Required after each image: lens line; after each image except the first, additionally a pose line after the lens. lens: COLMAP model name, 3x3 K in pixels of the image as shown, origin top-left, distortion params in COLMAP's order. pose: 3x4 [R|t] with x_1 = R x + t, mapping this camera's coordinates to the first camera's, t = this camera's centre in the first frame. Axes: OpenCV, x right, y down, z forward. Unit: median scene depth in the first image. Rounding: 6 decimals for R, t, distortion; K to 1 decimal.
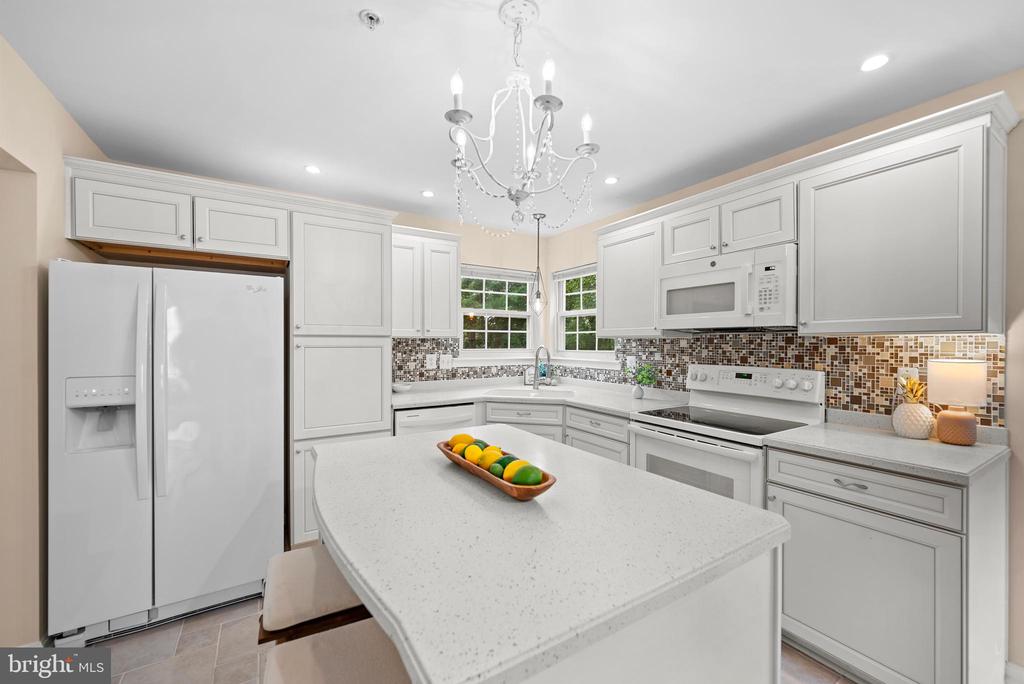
lens RADIAL K [[407.1, 0, 513.3], [0, 407.1, 346.2], [0, 0, 1]] dist [-0.001131, -0.000396]
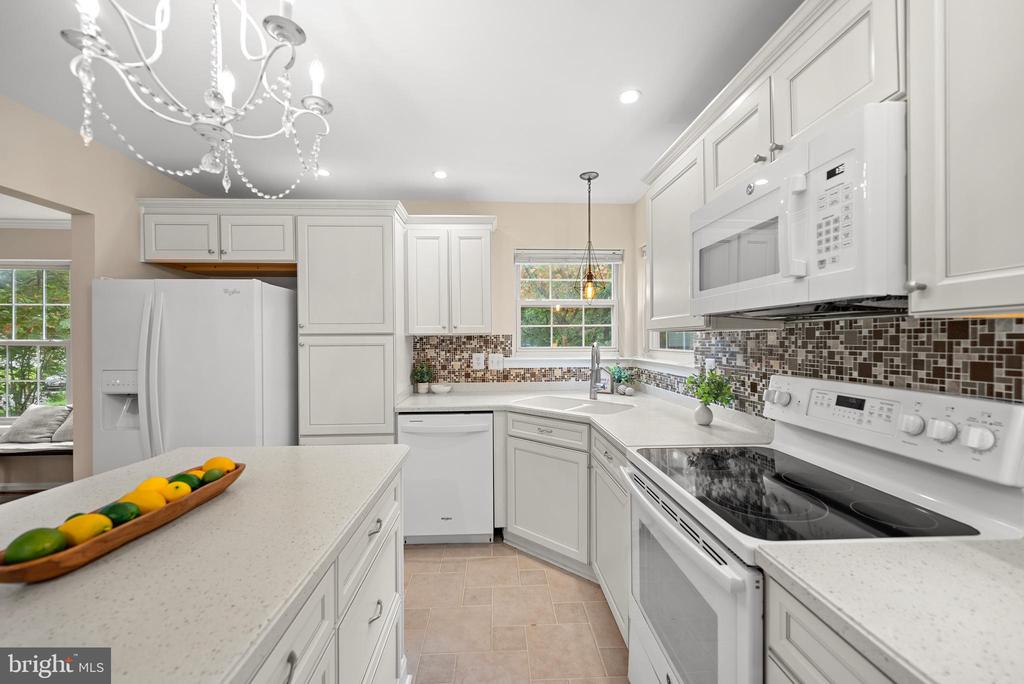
lens RADIAL K [[407.1, 0, 509.8], [0, 407.1, 342.5], [0, 0, 1]] dist [-0.001131, -0.000396]
pose [[0.872006, -0.004891, -0.489470, 0.433336], [0.003547, 0.999987, -0.003674, -0.000428], [0.489482, 0.001468, 0.872012, 0.346873]]
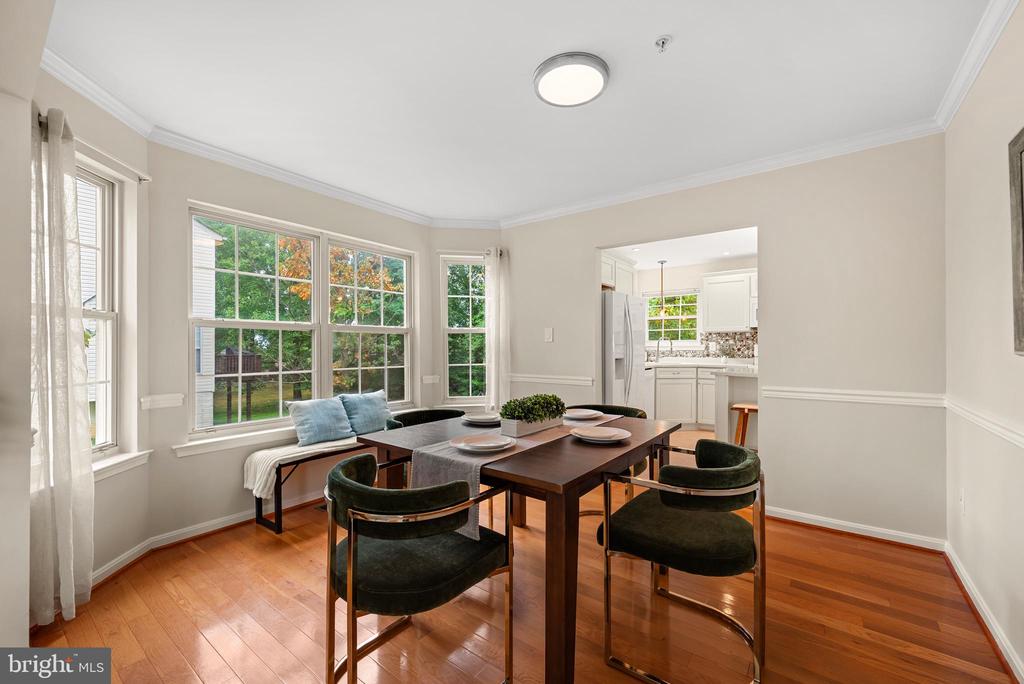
lens RADIAL K [[407.1, 0, 522.5], [0, 407.1, 345.7], [0, 0, 1]] dist [-0.001131, -0.000396]
pose [[0.933261, -0.005168, 0.359162, -1.567019], [0.008097, 0.999945, -0.006652, 0.060958], [-0.359108, 0.009116, 0.933251, -0.562347]]
